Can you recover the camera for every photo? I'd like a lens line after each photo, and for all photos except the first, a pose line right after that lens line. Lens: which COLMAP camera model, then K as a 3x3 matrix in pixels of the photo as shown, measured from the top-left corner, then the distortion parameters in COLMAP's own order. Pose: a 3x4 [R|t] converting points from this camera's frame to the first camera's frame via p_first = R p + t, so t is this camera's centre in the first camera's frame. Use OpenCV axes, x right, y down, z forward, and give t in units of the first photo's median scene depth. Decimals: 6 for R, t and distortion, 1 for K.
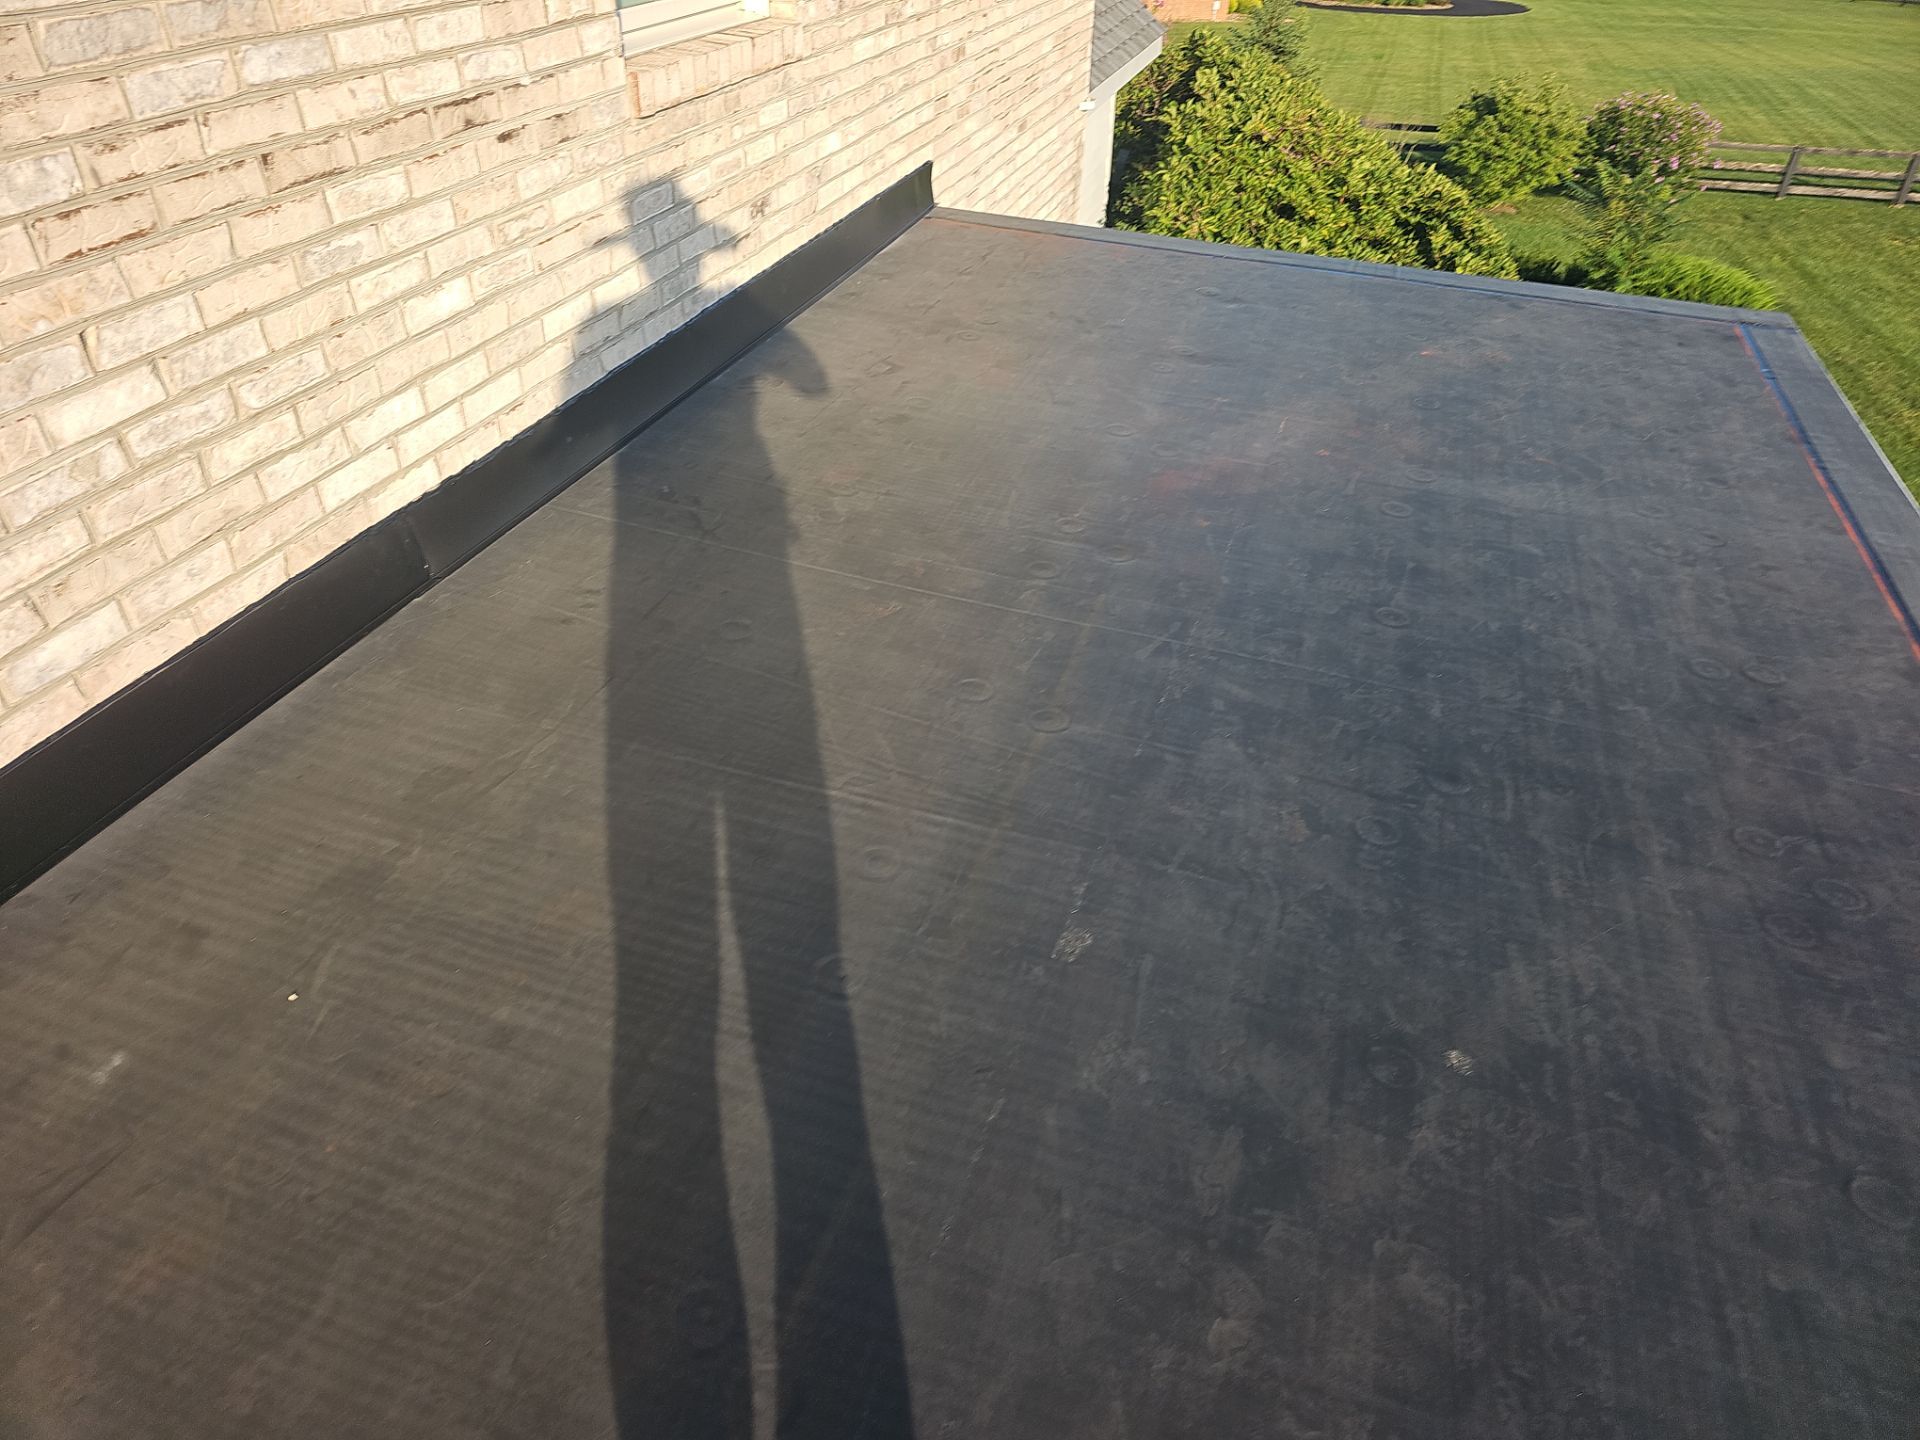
lens RADIAL K [[1221.5, 0, 986.0], [0, 1221.5, 747.5], [0, 0, 1]] dist [0.023720, -0.008623]
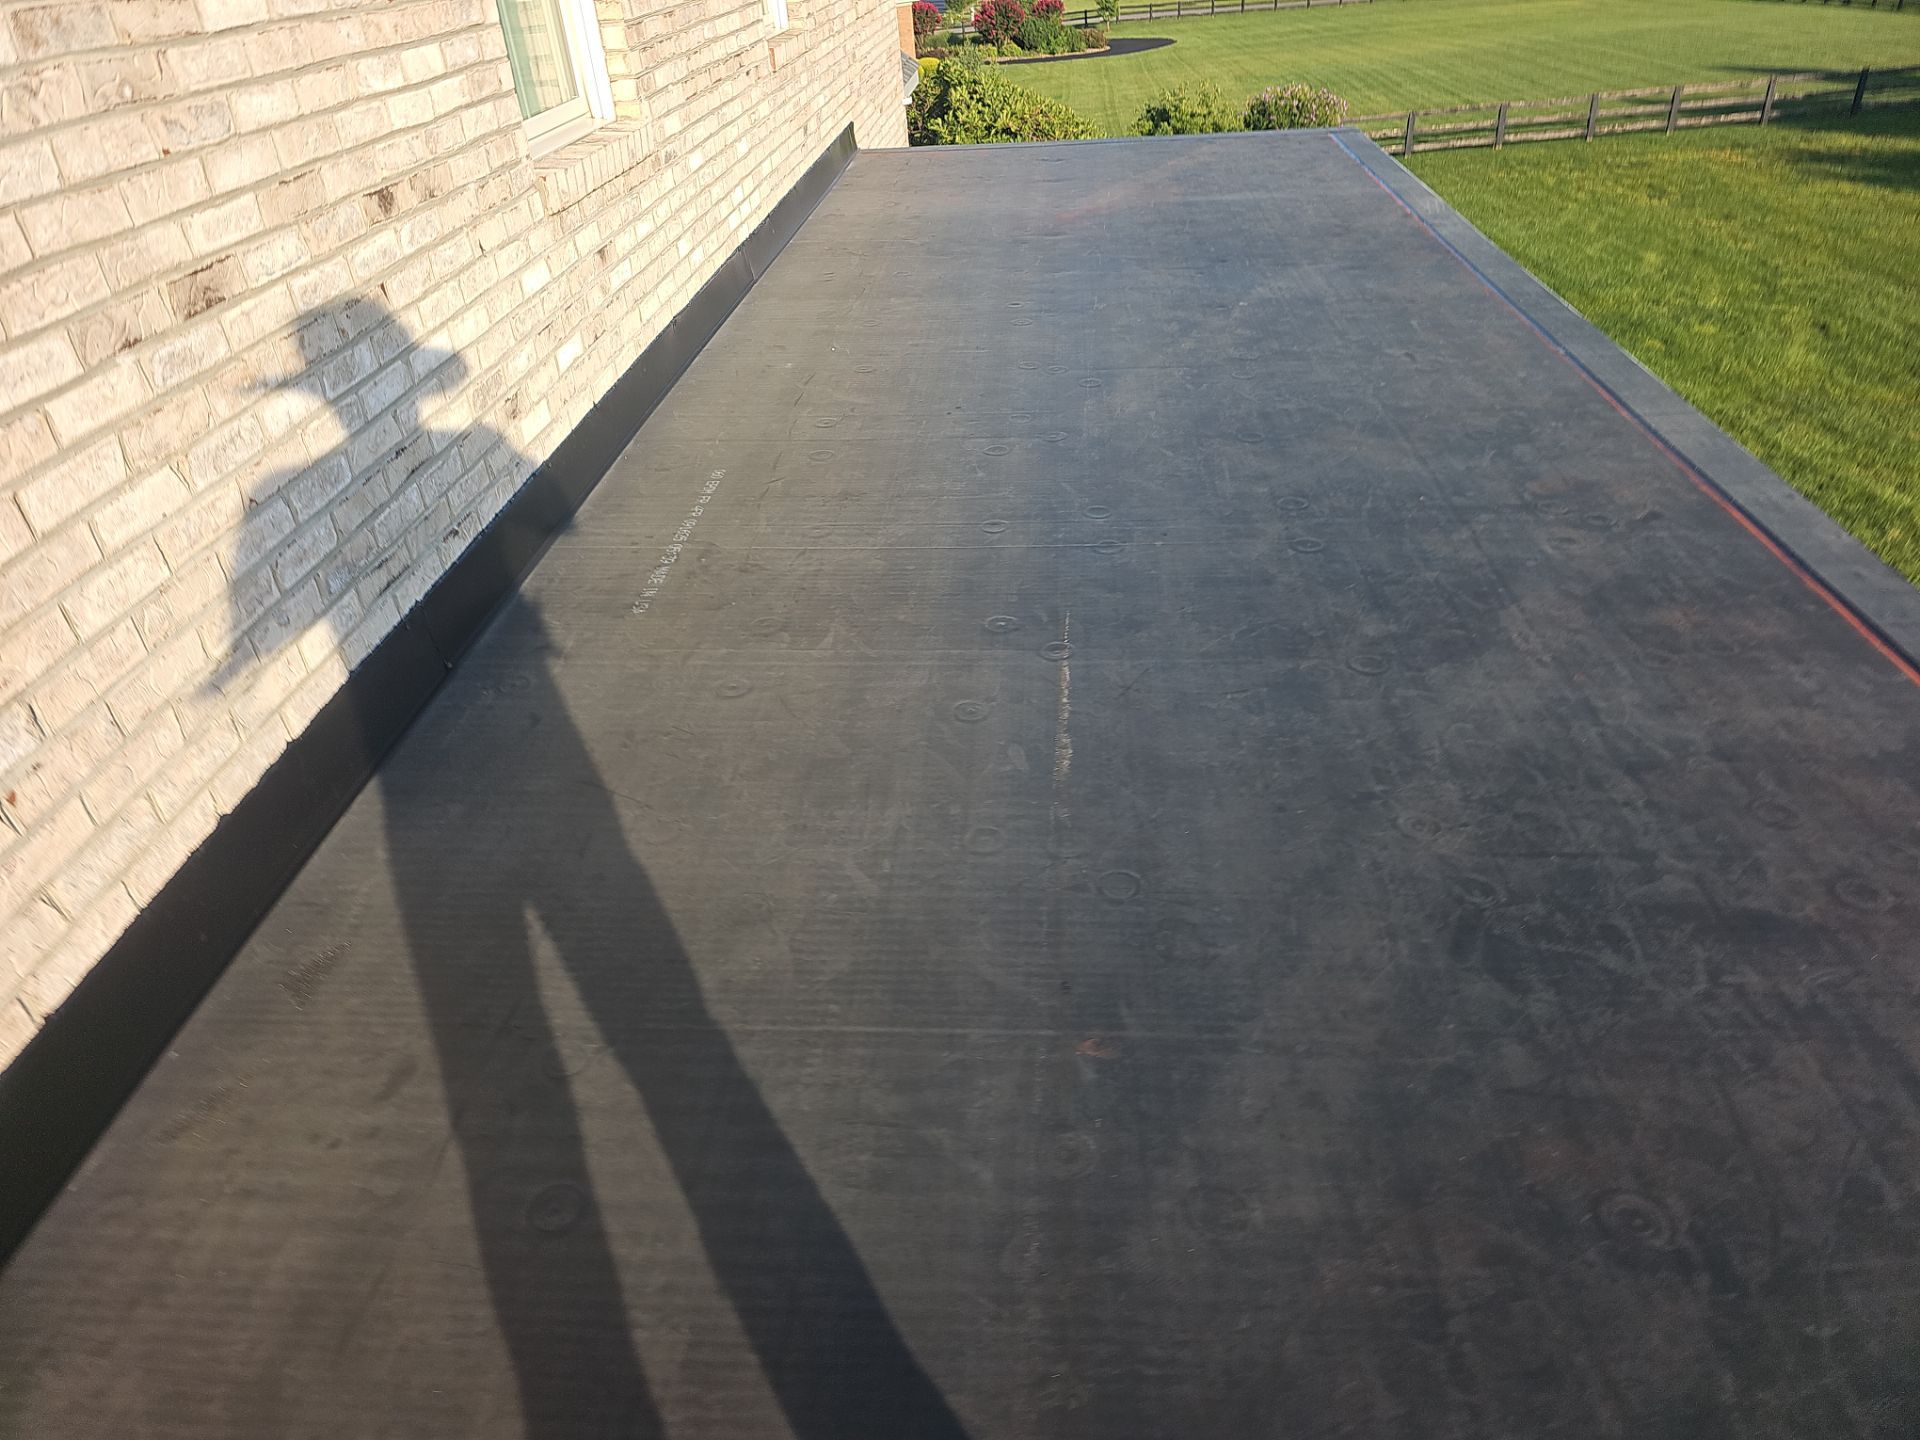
lens RADIAL K [[1193.2, 0, 960.0], [0, 1193.2, 720.0], [0, 0, 1]] dist [0.054827, -0.024108]
pose [[0.971891, -0.198688, 0.126301, -0.044076], [0.206203, 0.977262, -0.049381, 0.066923], [-0.113618, 0.074036, 0.990762, -0.089554]]
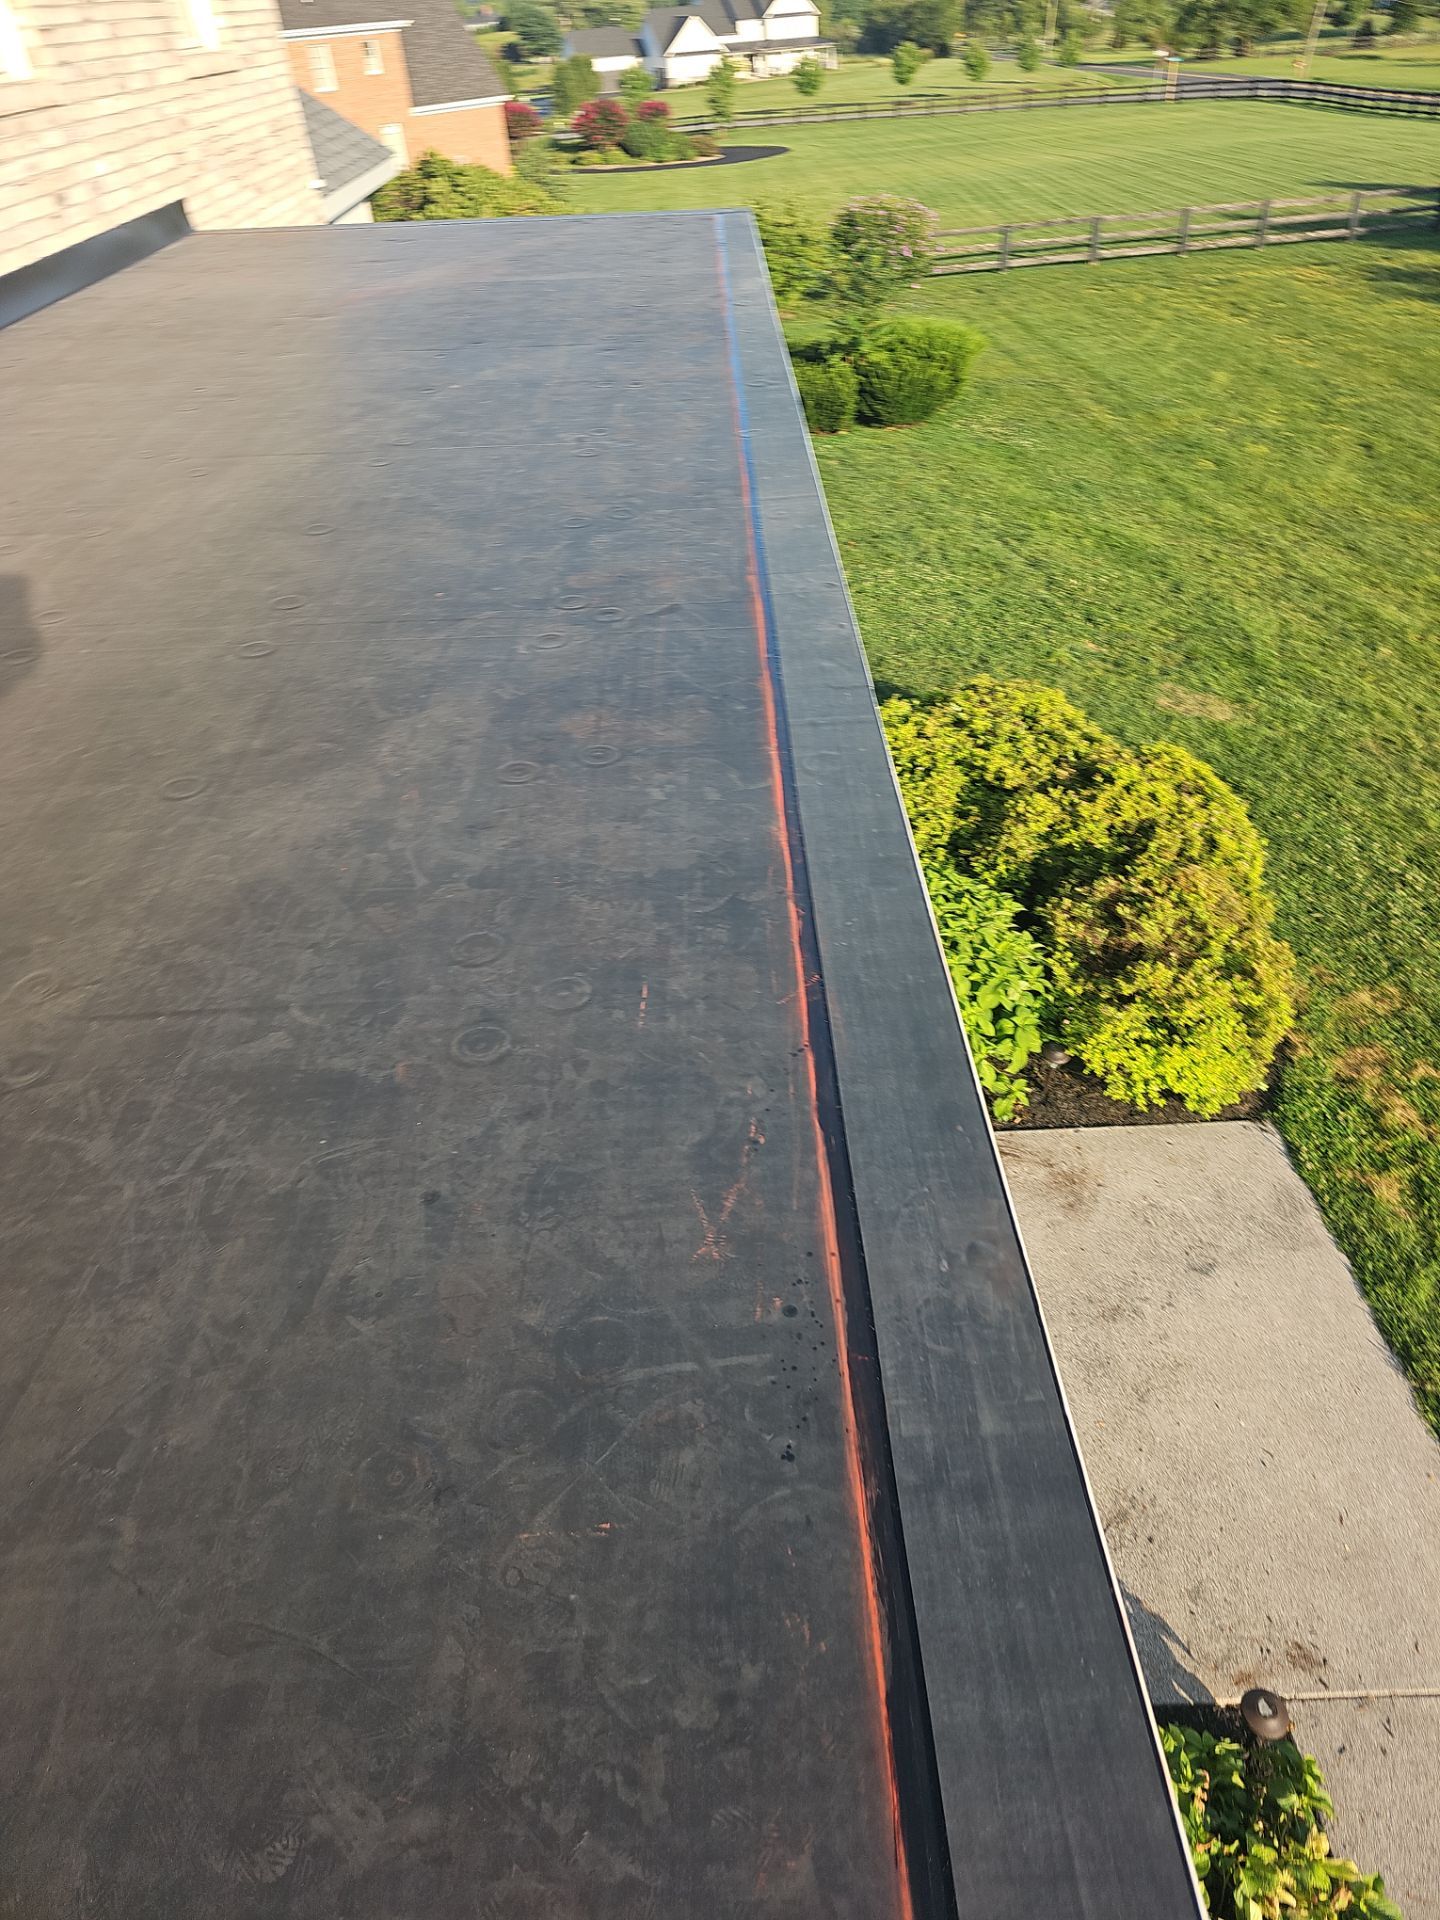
lens RADIAL K [[1221.5, 0, 720.0], [0, 1221.5, 960.0], [0, 0, 1]] dist [0.023720, -0.008623]
pose [[0.949526, -0.250544, 0.188753, 0.008901], [0.248092, 0.968034, 0.036898, 0.079549], [-0.191964, 0.011792, 0.981331, -0.084753]]
